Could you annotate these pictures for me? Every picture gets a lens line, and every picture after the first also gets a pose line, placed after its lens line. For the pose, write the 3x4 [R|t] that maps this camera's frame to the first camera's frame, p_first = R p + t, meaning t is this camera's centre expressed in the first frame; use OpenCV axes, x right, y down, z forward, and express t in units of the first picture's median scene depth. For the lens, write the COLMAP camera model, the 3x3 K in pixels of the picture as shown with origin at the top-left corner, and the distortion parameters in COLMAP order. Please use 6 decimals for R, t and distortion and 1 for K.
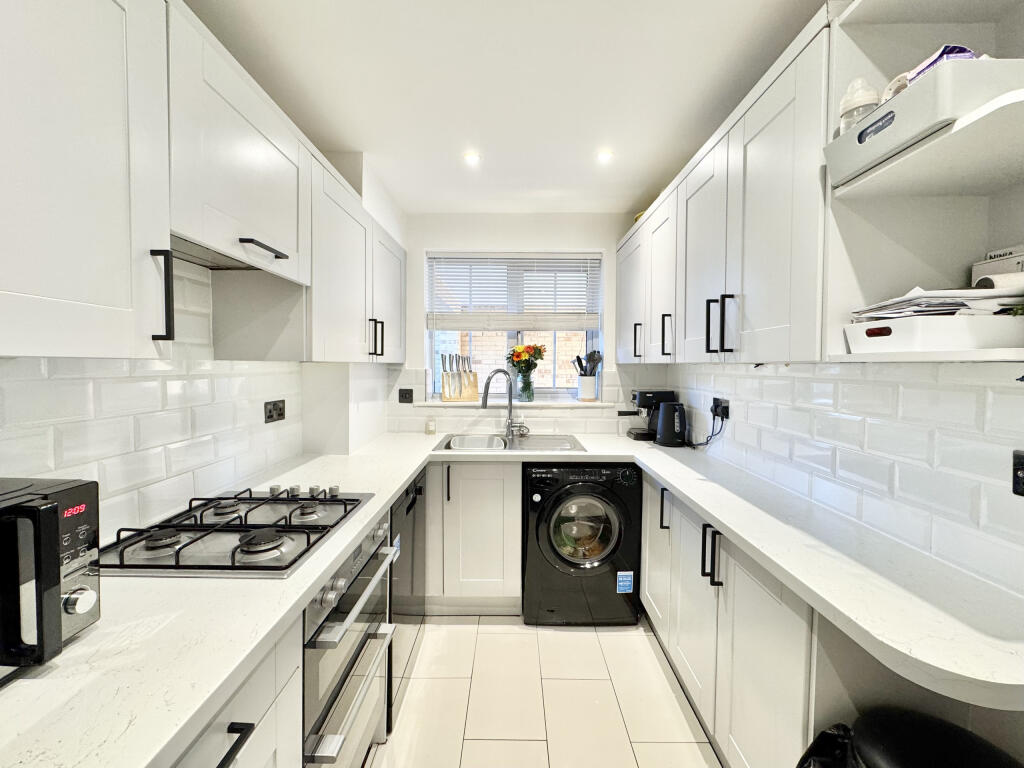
lens RADIAL K [[409.8, 0, 511.8], [0, 409.8, 382.4], [0, 0, 1]] dist [0.001109, -0.000016]
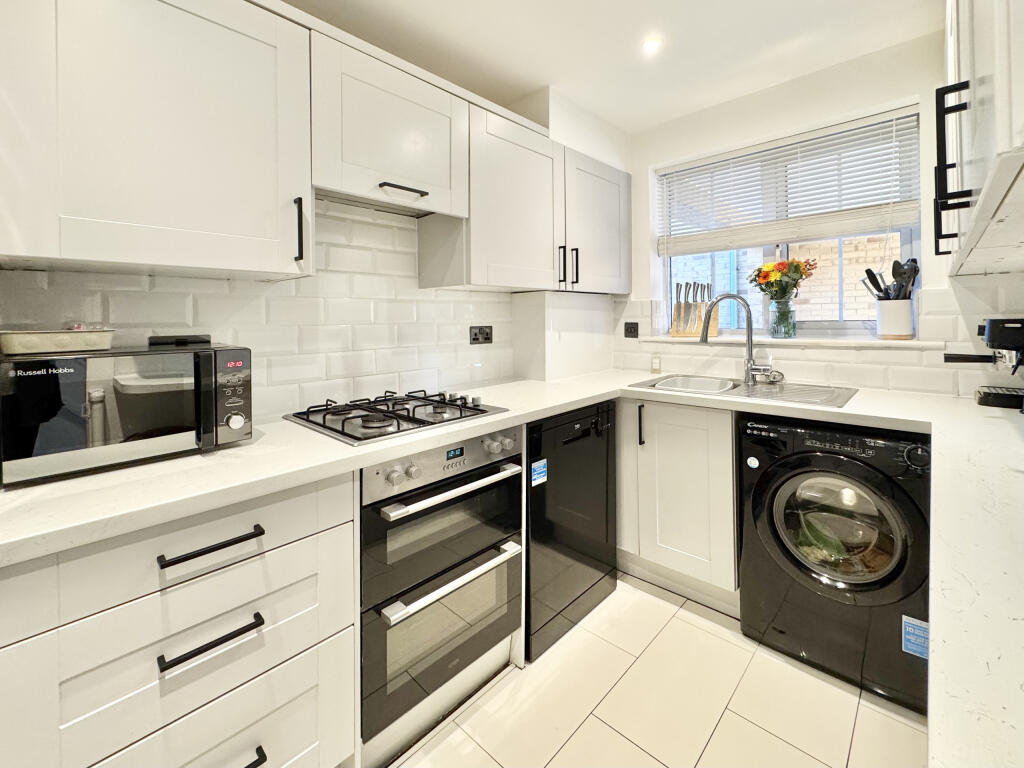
lens RADIAL K [[433.3, 0, 516.8], [0, 433.3, 319.0], [0, 0, 1]] dist [0.001340, 0.000090]
pose [[0.741927, -0.014787, -0.670317, 0.260297], [-0.007491, 0.999512, -0.030340, 0.051046], [0.670439, 0.027531, 0.741454, 0.134224]]
